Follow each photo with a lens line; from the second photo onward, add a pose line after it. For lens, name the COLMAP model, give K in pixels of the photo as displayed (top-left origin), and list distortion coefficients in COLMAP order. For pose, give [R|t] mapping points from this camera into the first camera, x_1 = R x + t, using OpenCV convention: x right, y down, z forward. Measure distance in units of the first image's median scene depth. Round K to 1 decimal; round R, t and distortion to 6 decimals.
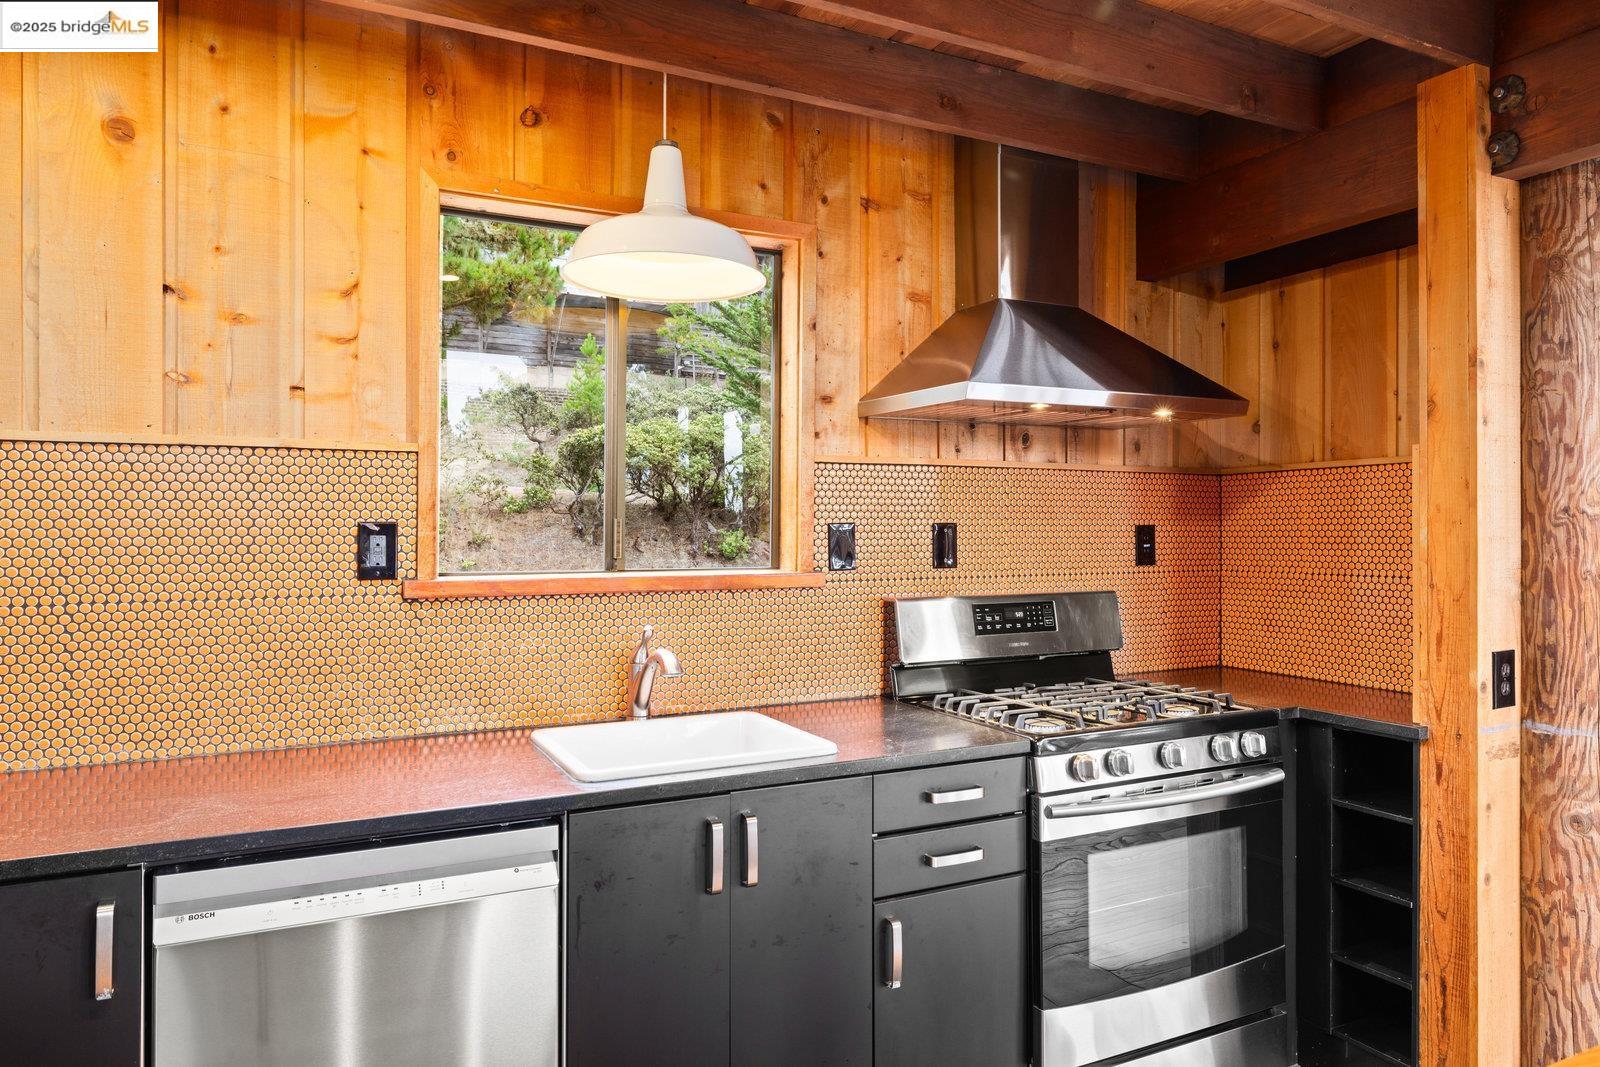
lens RADIAL K [[1045.7, 0, 807.8], [0, 1045.7, 513.4], [0, 0, 1]] dist [0.002850, -0.001491]
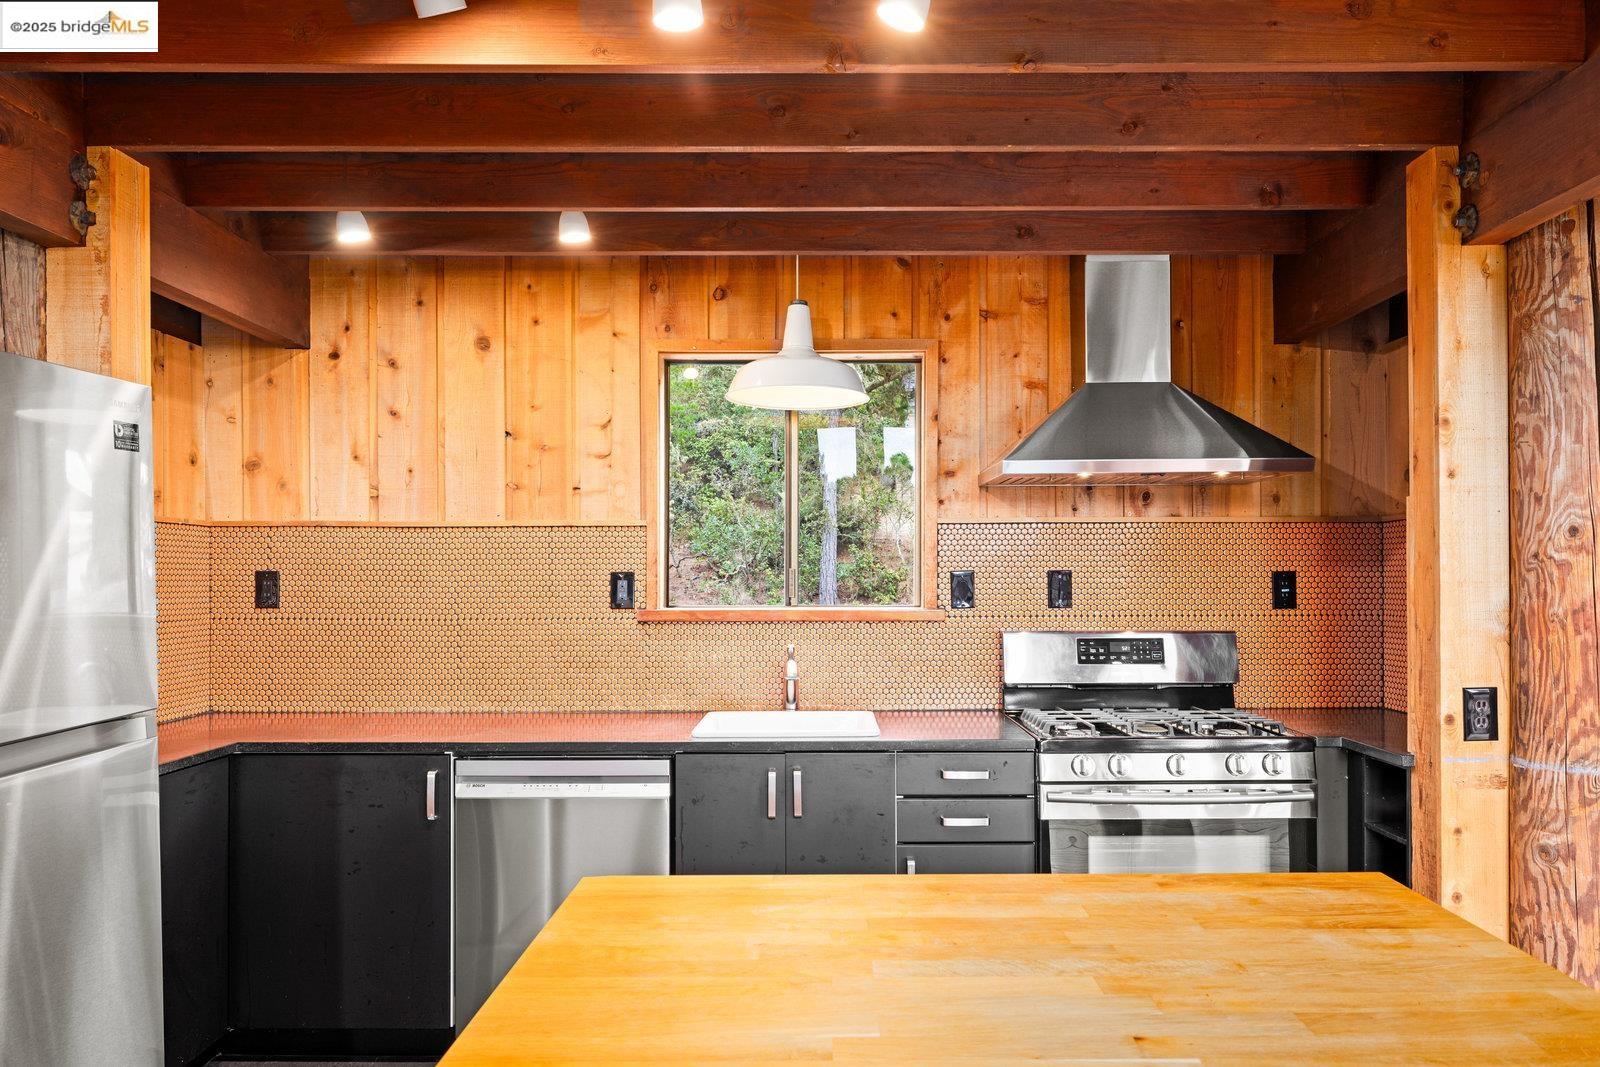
lens RADIAL K [[1077.9, 0, 824.2], [0, 1077.9, 561.2], [0, 0, 1]] dist [0.002276, 0.000121]
pose [[0.891558, -0.008535, -0.452825, 0.572304], [0.008659, 0.999961, -0.001800, -0.001873], [0.452823, -0.002316, 0.891598, -0.288895]]
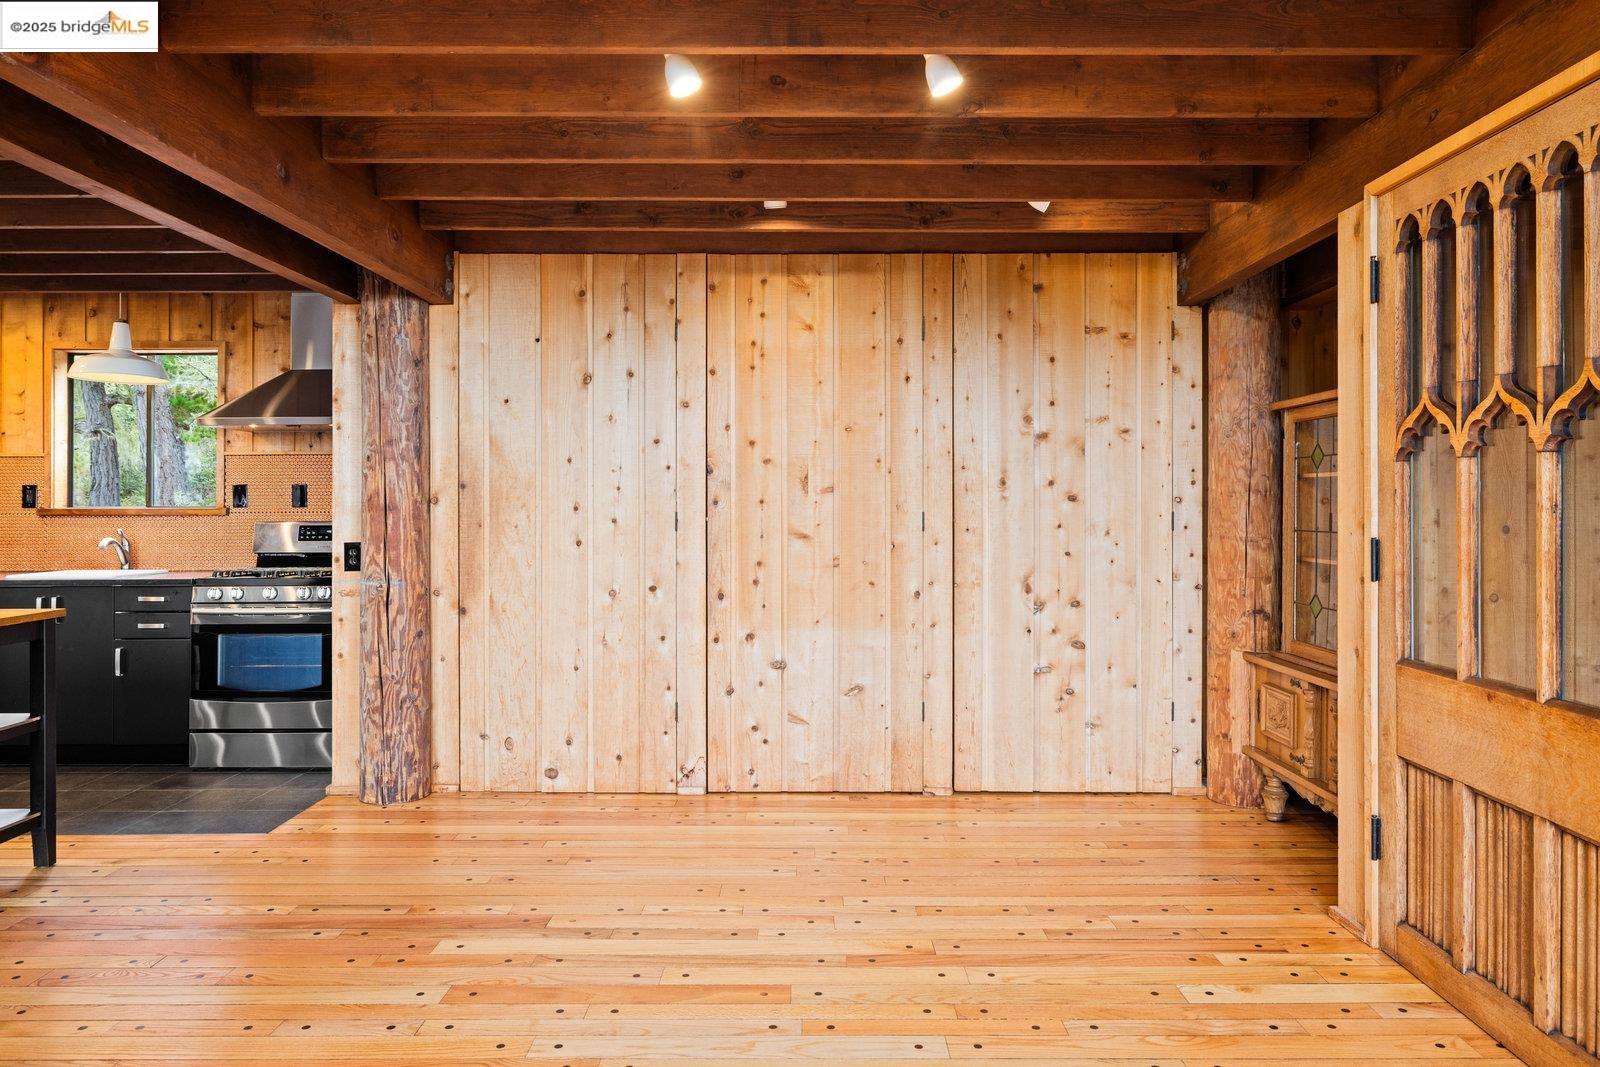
lens RADIAL K [[1020.6, 0, 803.8], [0, 1020.6, 496.6], [0, 0, 1]] dist [0.001661, 0.000997]
pose [[0.890767, -0.007280, -0.454401, 2.327029], [0.007489, 0.999971, -0.001341, 0.053486], [0.454398, -0.002209, 0.890796, -0.340478]]
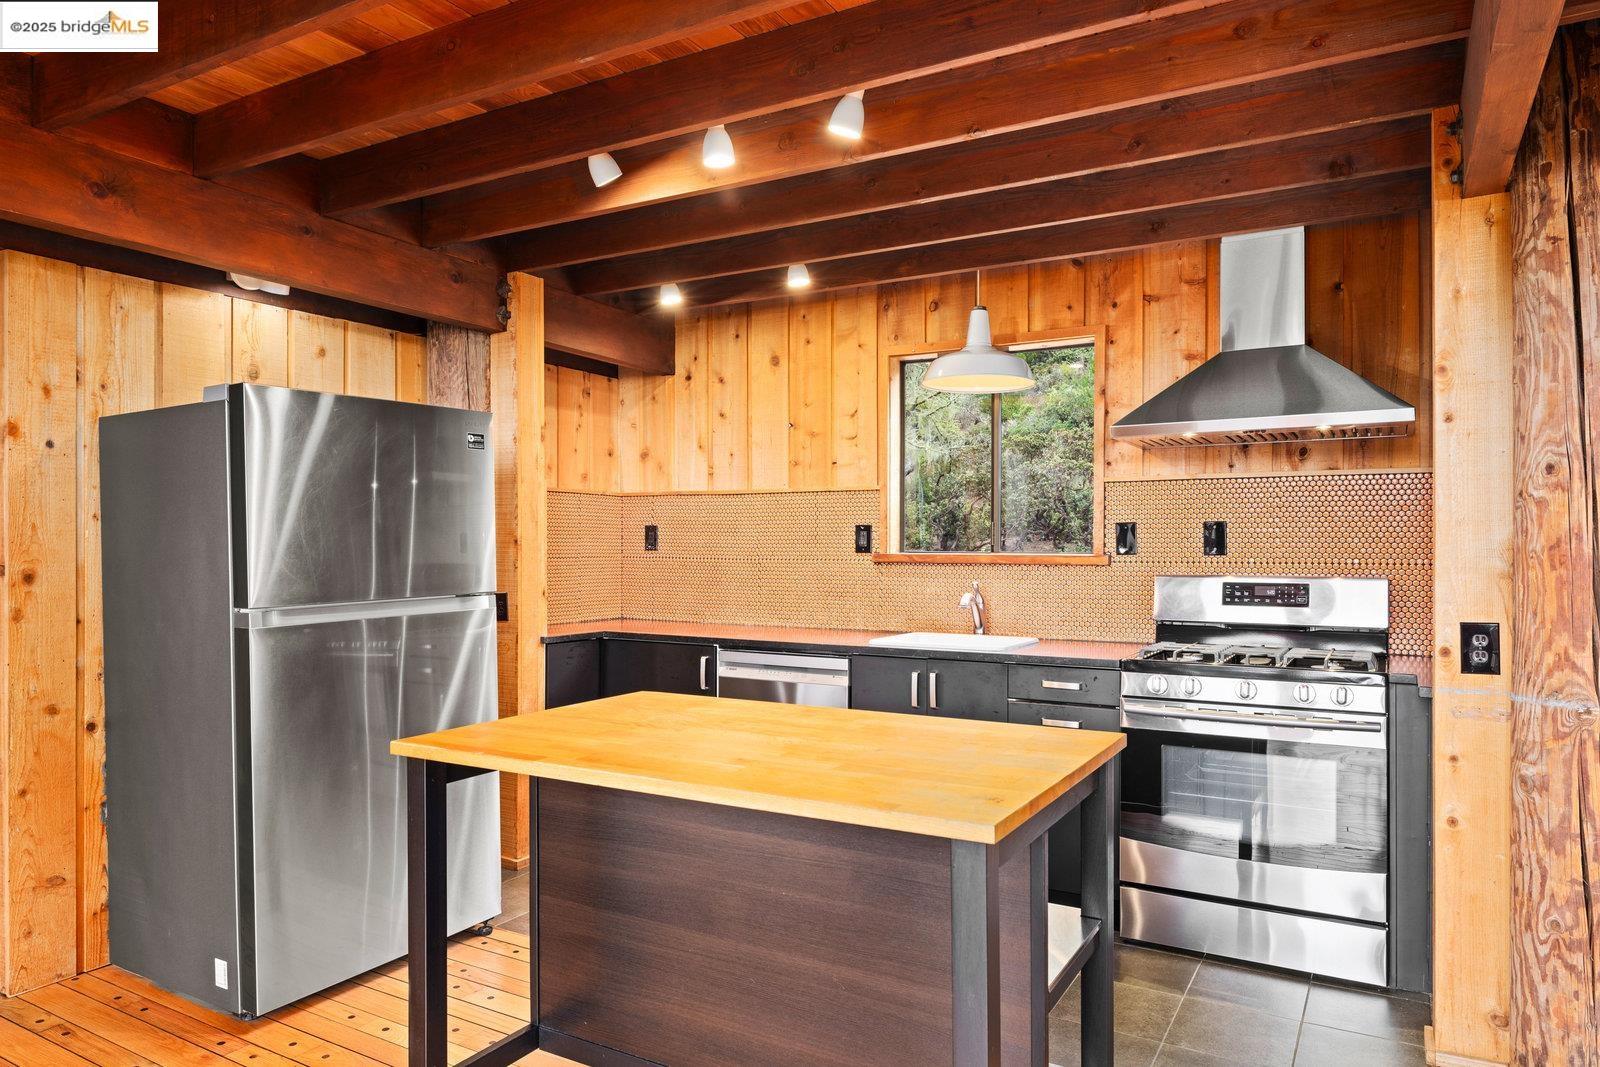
lens RADIAL K [[1022.5, 0, 810.1], [0, 1022.5, 538.0], [0, 0, 1]] dist [-0.001885, 0.002195]
pose [[0.548774, -0.007224, -0.835940, 1.191683], [0.005355, 0.999973, -0.005126, 0.043394], [0.835954, -0.001664, 0.548797, -0.189359]]
